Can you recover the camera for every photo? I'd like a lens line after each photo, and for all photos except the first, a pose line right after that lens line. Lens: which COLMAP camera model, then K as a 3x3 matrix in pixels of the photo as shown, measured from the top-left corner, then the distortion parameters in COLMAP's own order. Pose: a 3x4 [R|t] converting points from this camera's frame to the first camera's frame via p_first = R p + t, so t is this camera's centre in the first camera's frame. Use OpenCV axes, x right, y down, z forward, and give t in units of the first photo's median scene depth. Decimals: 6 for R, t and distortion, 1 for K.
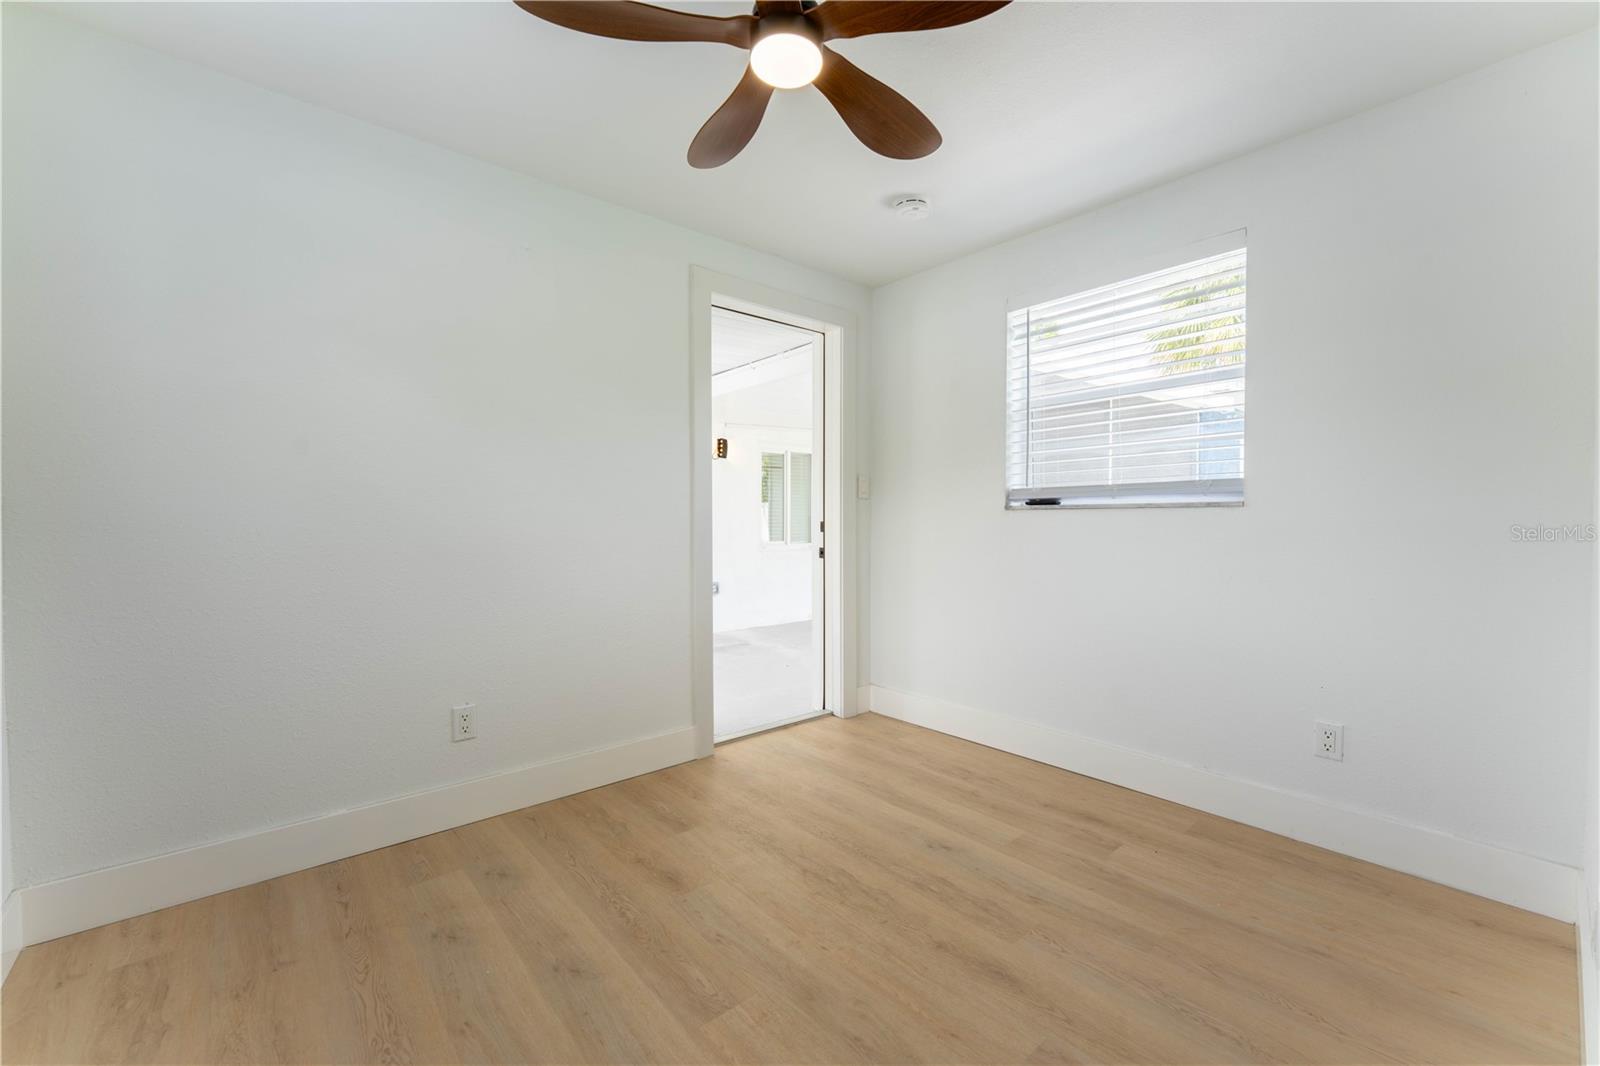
lens RADIAL K [[650.6, 0, 801.3], [0, 650.6, 526.6], [0, 0, 1]] dist [-0.000145, -0.001539]
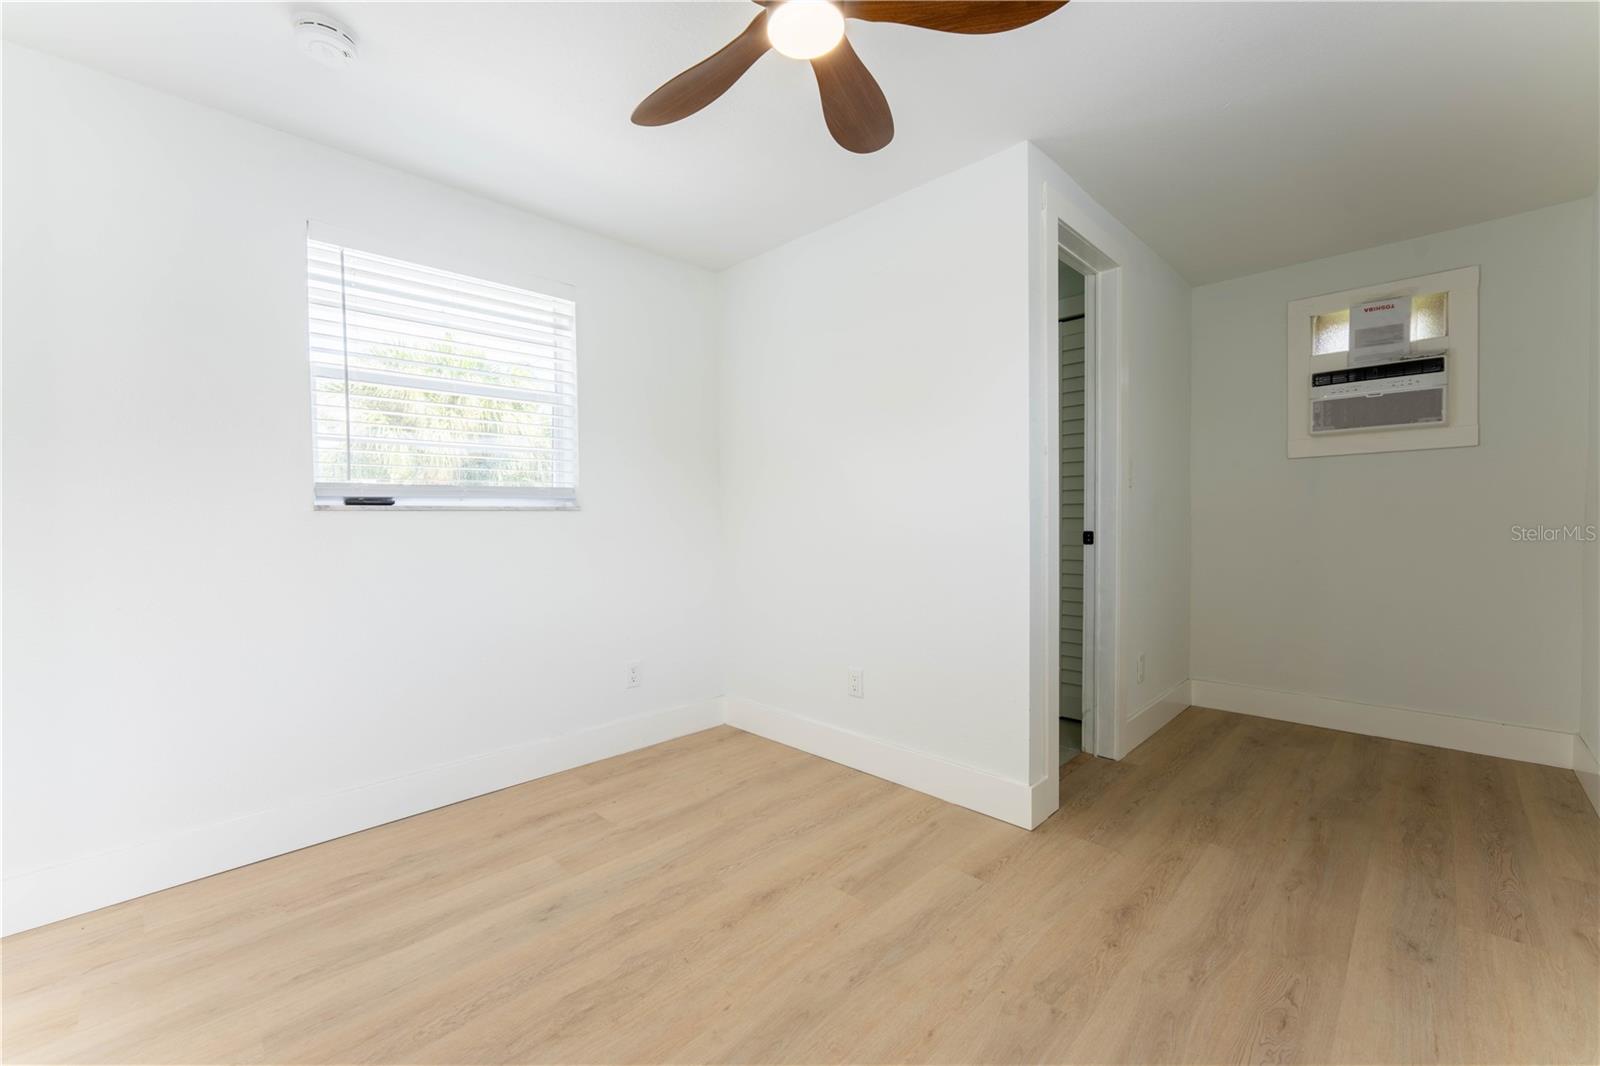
lens RADIAL K [[650.6, 0, 801.2], [0, 650.6, 530.4], [0, 0, 1]] dist [-0.000145, -0.001539]
pose [[-0.085131, -0.013273, 0.996281, -0.587599], [0.024998, 0.999568, 0.015453, -0.001845], [-0.996056, 0.026220, -0.084763, 0.676099]]
